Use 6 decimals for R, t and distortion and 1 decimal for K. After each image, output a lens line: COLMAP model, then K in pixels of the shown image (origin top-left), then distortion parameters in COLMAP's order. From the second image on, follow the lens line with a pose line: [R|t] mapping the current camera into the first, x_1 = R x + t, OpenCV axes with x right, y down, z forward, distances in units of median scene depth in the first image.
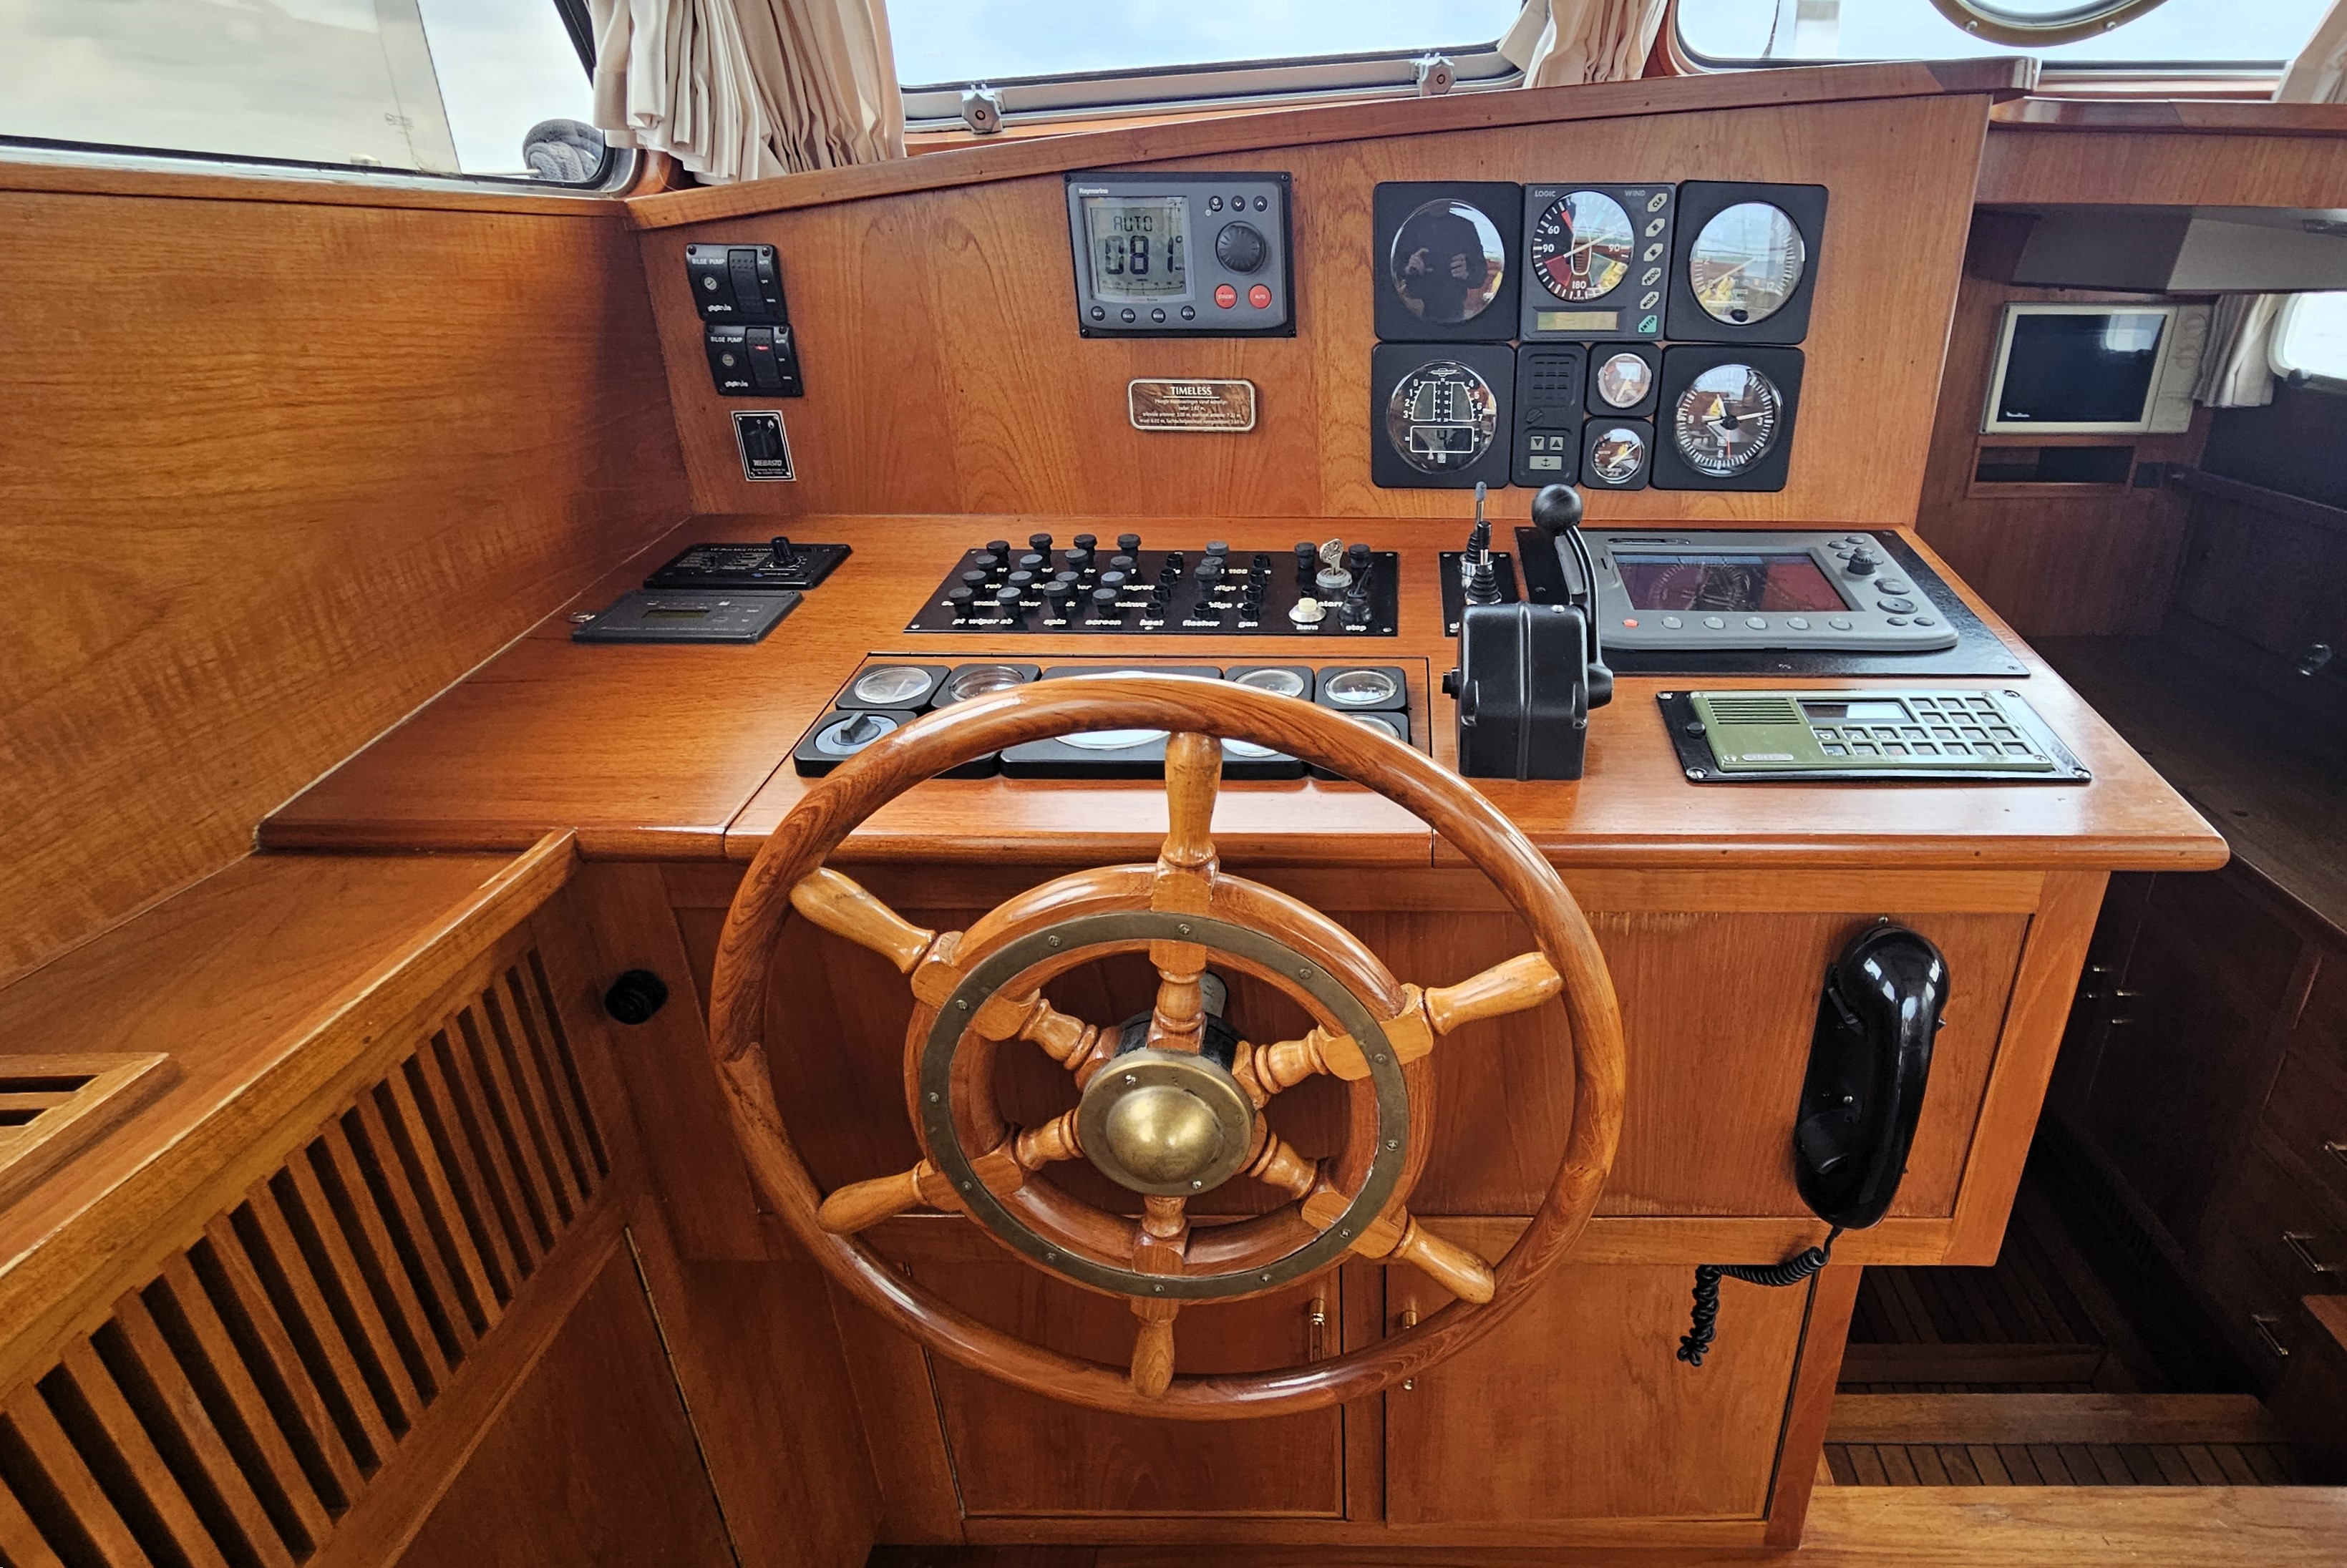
lens RADIAL K [[1156.3, 0, 1392.6], [0, 1156.3, 764.8], [0, 0, 1]] dist [-0.001605, 0.001615]
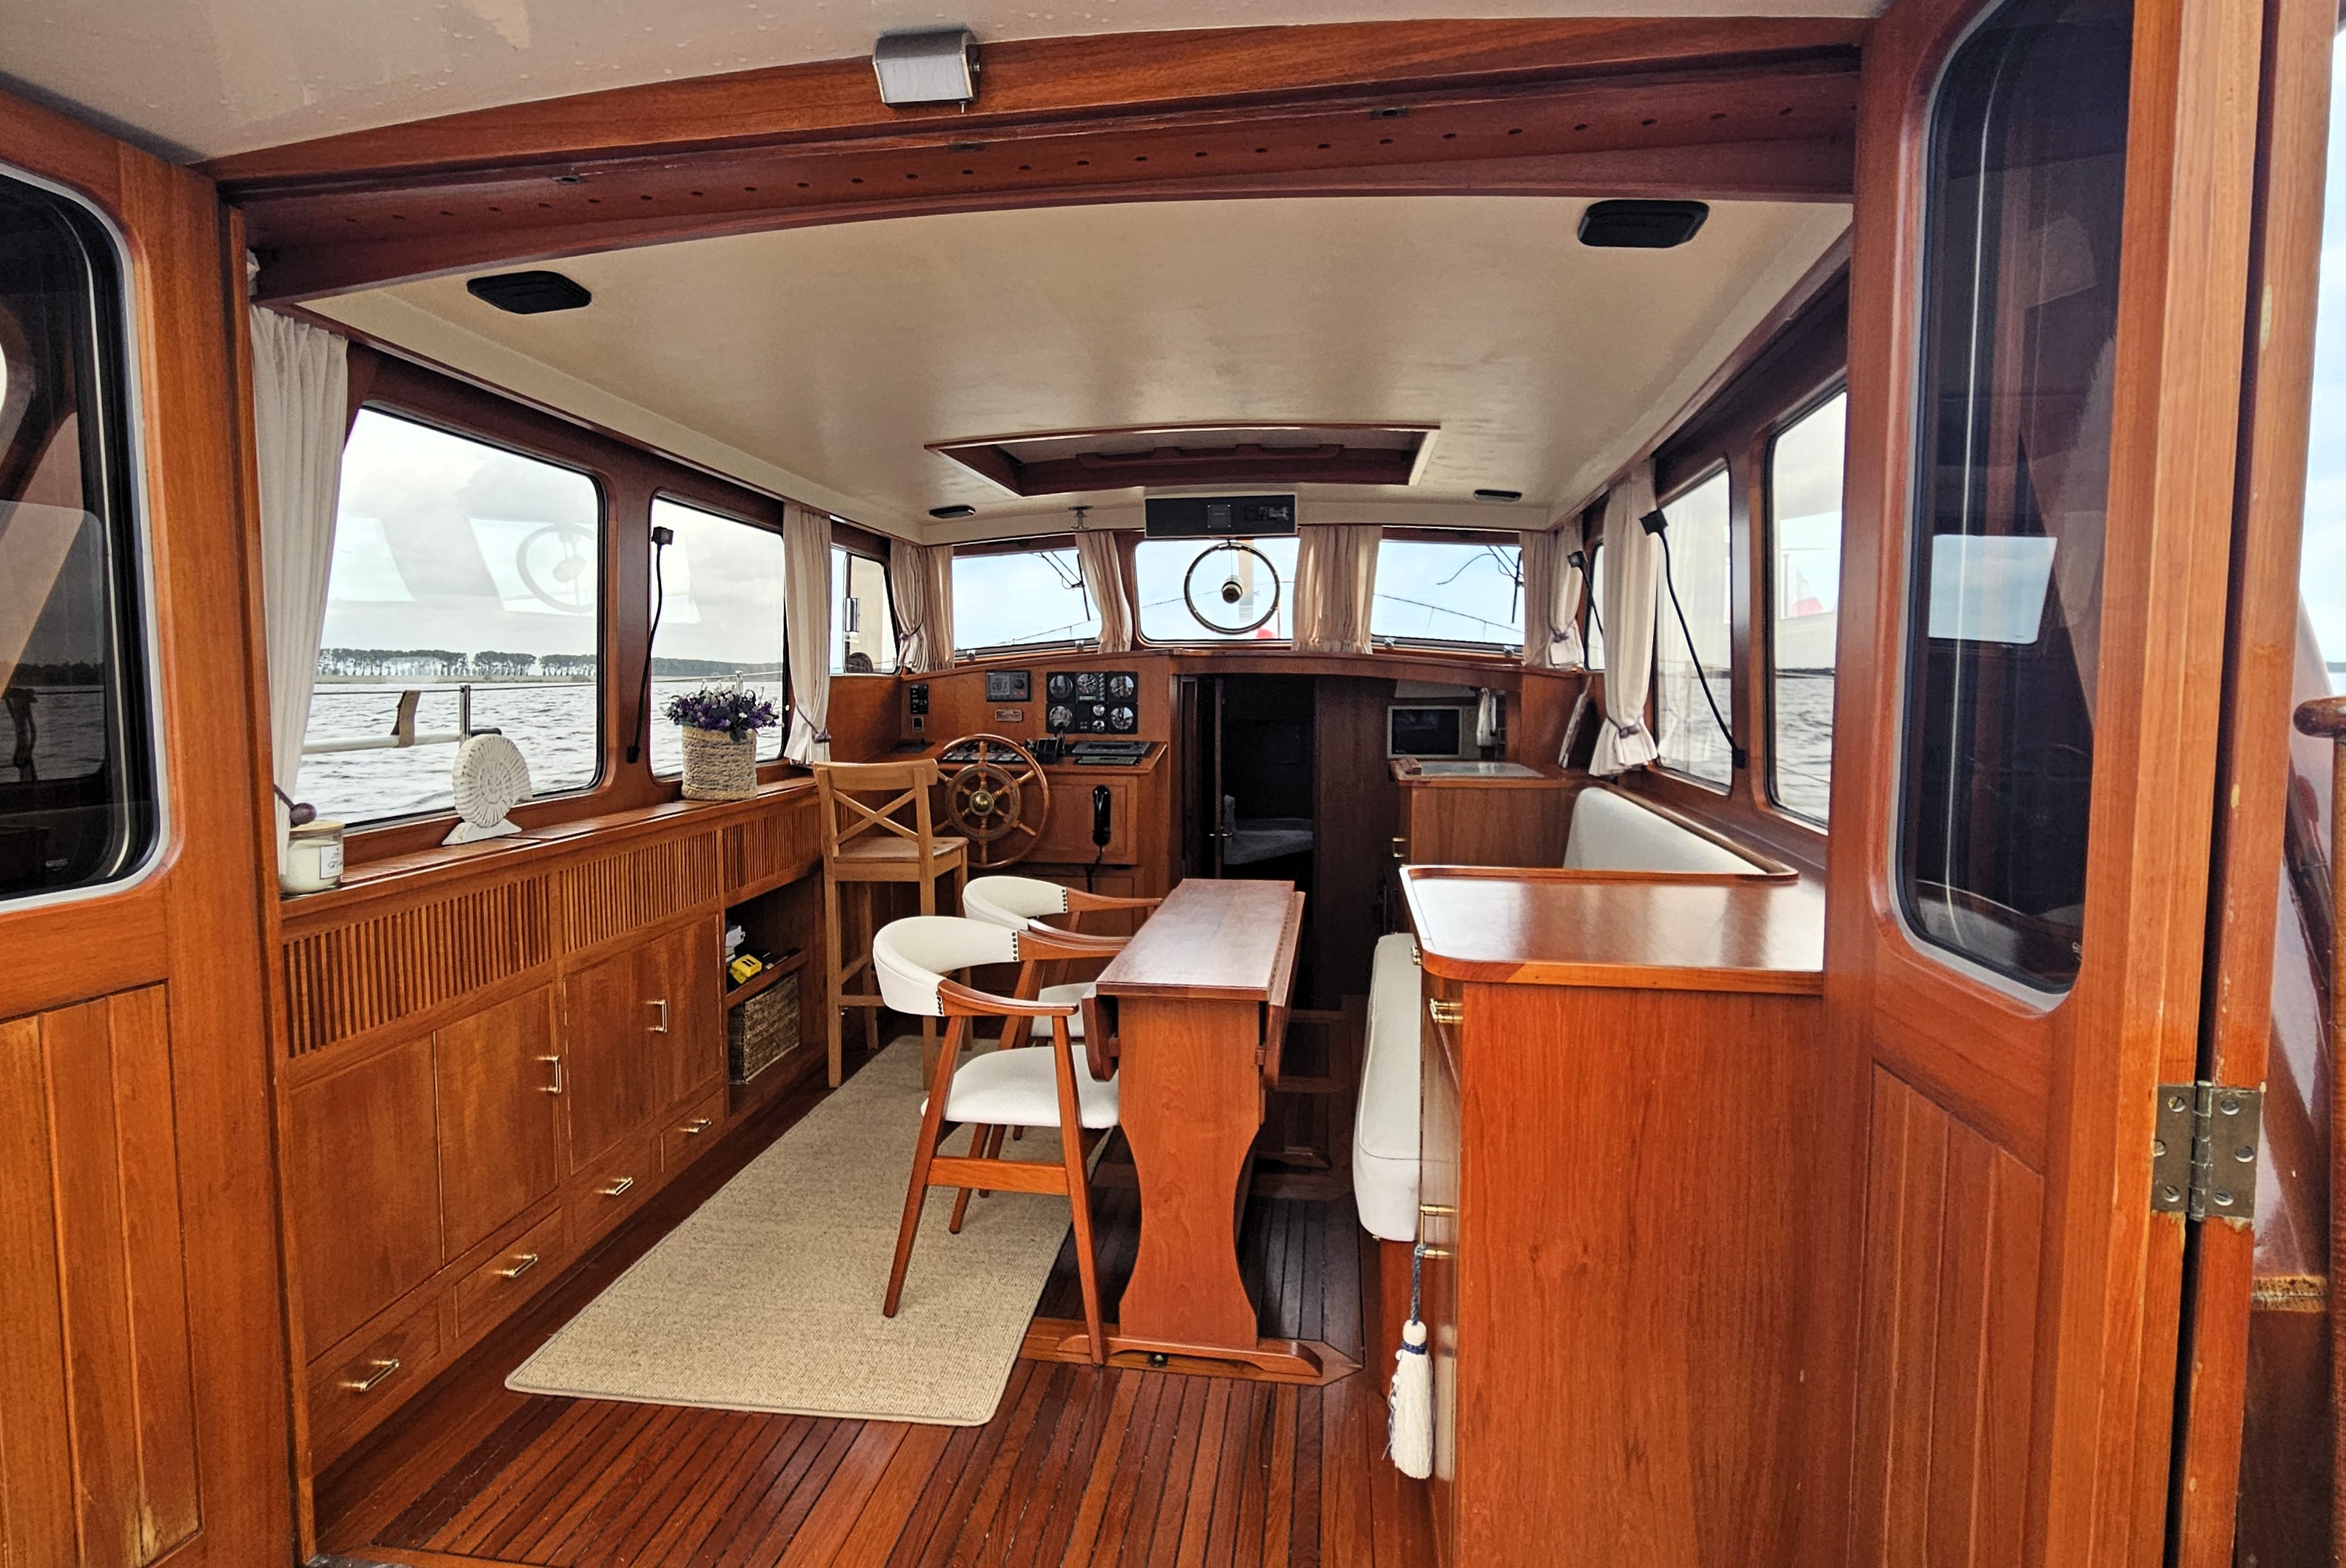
lens RADIAL K [[1259.5, 0, 1126.1], [0, 1259.5, 764.9], [0, 0, 1]] dist [0.002598, 0.001173]
pose [[0.985118, 0.005548, -0.171789, 1.080027], [-0.064927, 0.937435, -0.342052, 1.462410], [0.159143, 0.348116, 0.923845, -3.275047]]
